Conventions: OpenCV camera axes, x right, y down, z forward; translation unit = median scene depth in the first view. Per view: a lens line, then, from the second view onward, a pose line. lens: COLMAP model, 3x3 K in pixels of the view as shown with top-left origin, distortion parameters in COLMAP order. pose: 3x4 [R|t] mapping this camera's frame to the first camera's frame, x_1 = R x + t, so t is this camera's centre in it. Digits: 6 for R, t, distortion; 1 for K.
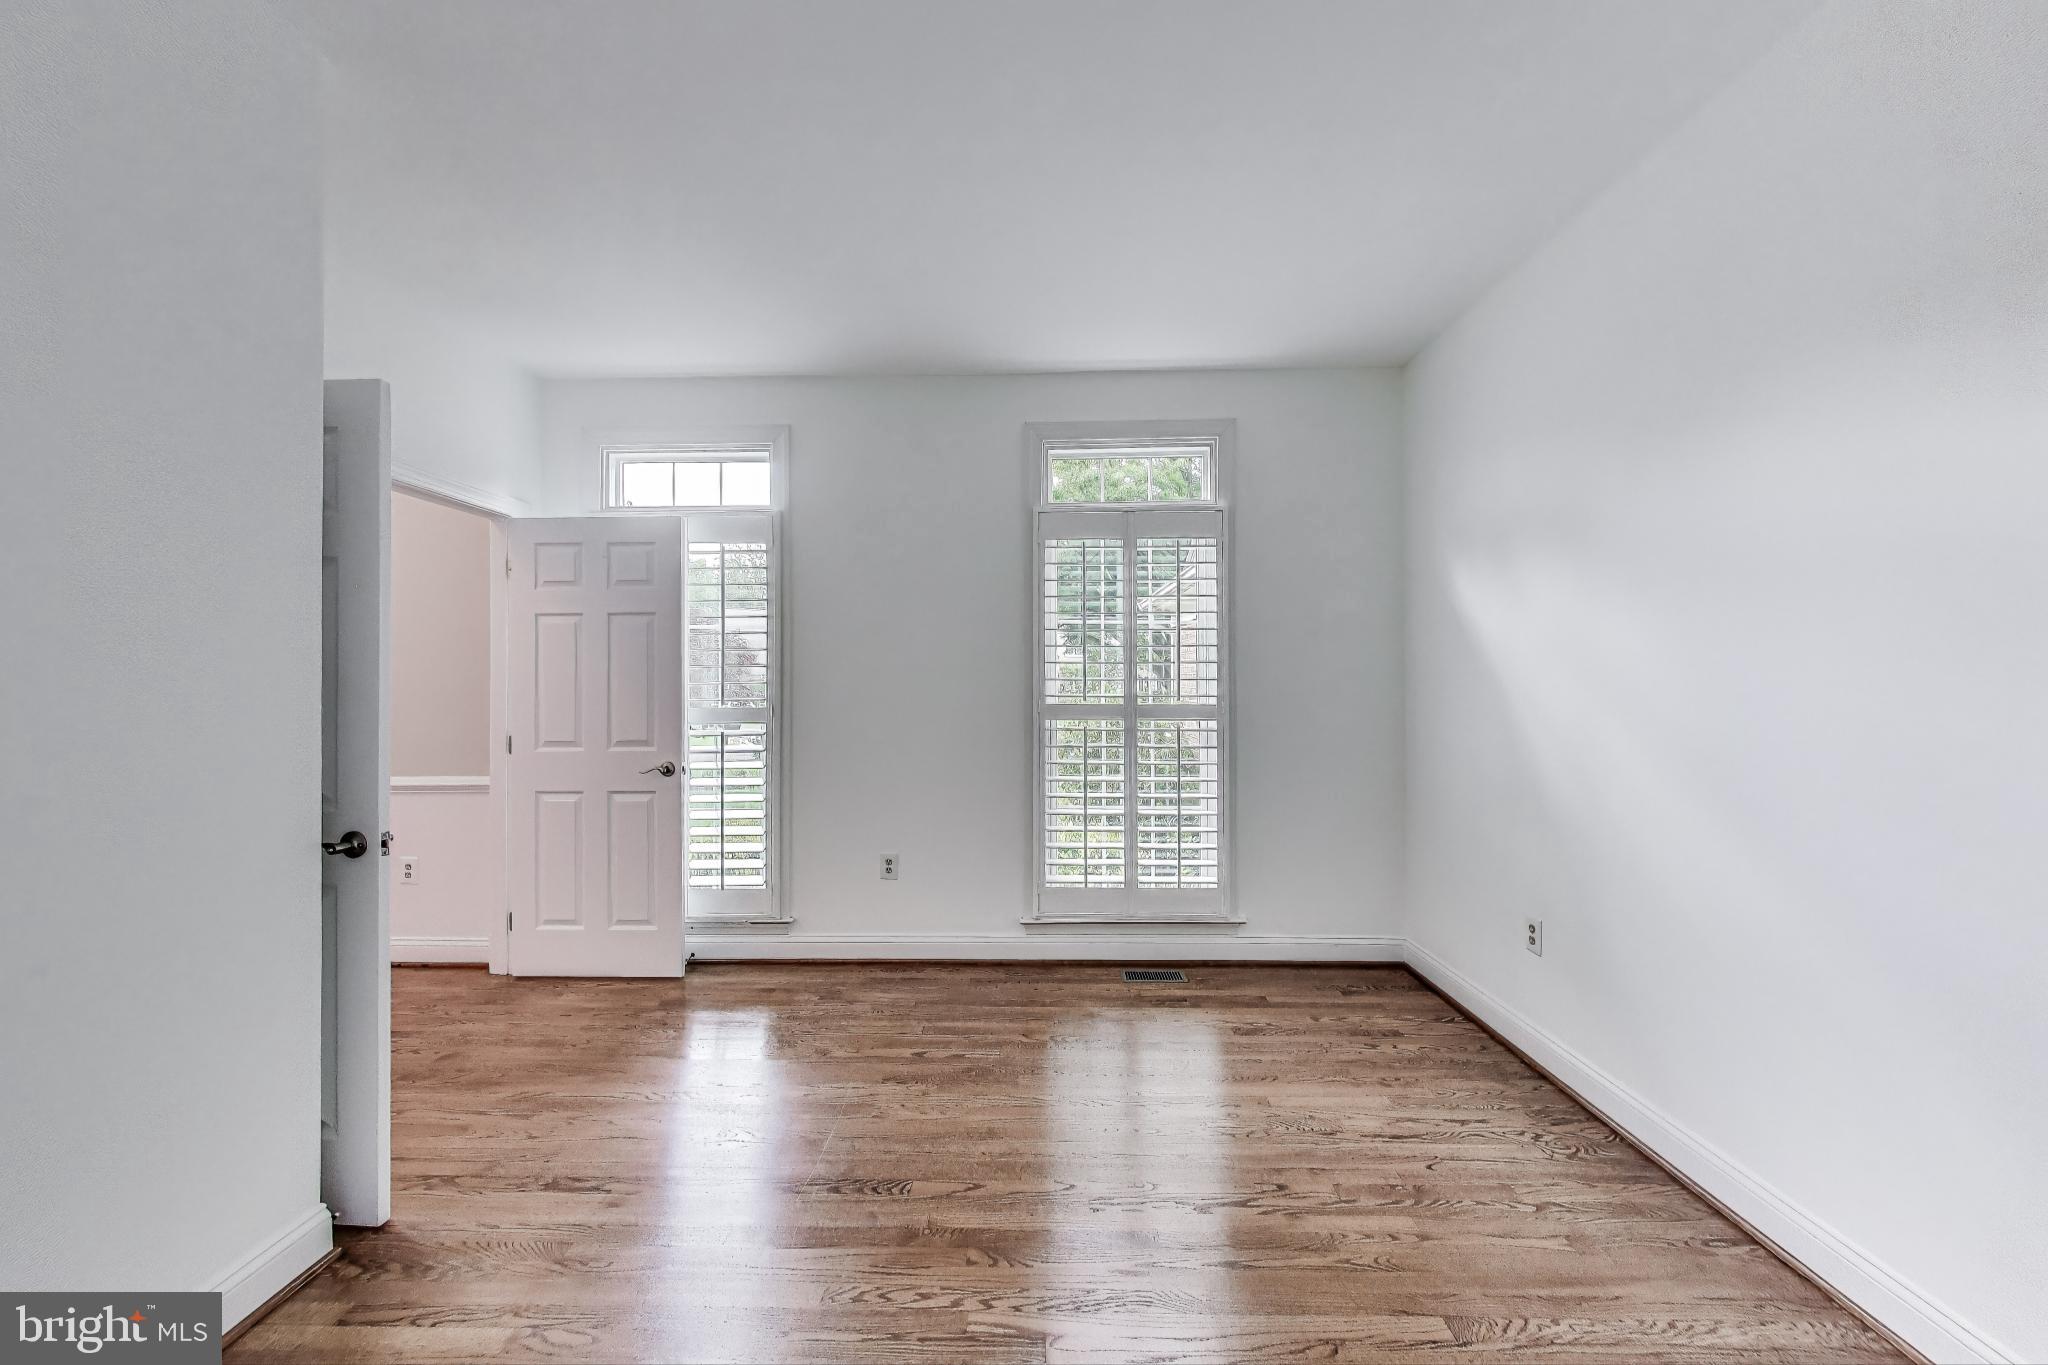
lens RADIAL K [[740.6, 0, 1025.9], [0, 740.6, 684.7], [0, 0, 1]] dist [-0.002243, -0.000251]
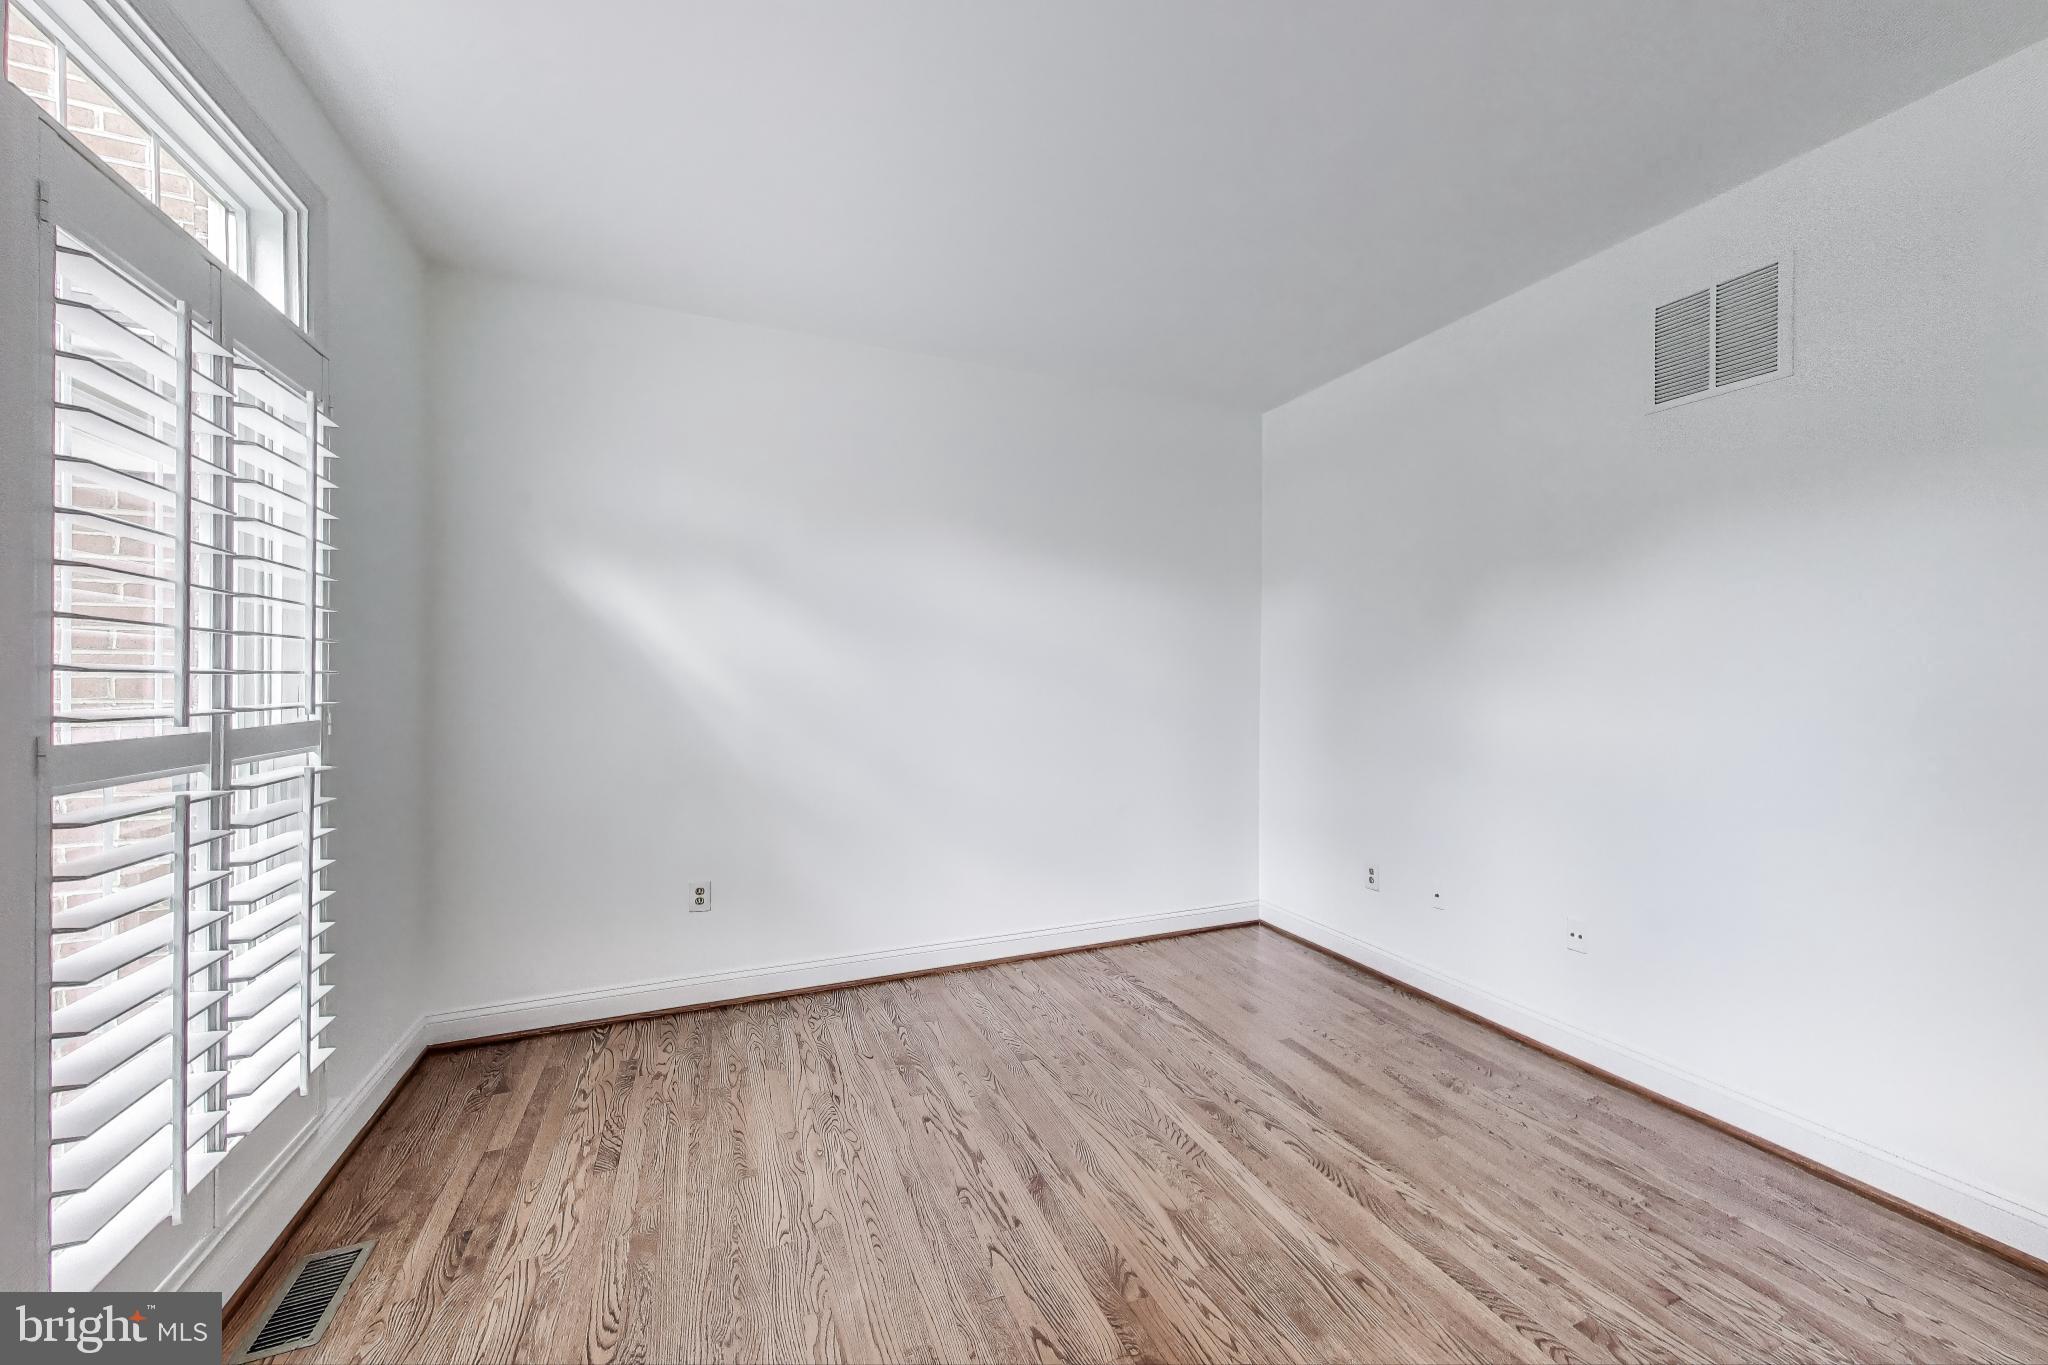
lens RADIAL K [[740.6, 0, 1025.9], [0, 740.6, 684.7], [0, 0, 1]] dist [-0.002243, -0.000251]
pose [[-0.405263, -0.009128, 0.914155, -0.665752], [-0.000357, 0.999952, 0.009826, -0.005923], [-0.914200, 0.003656, -0.405246, 1.158290]]
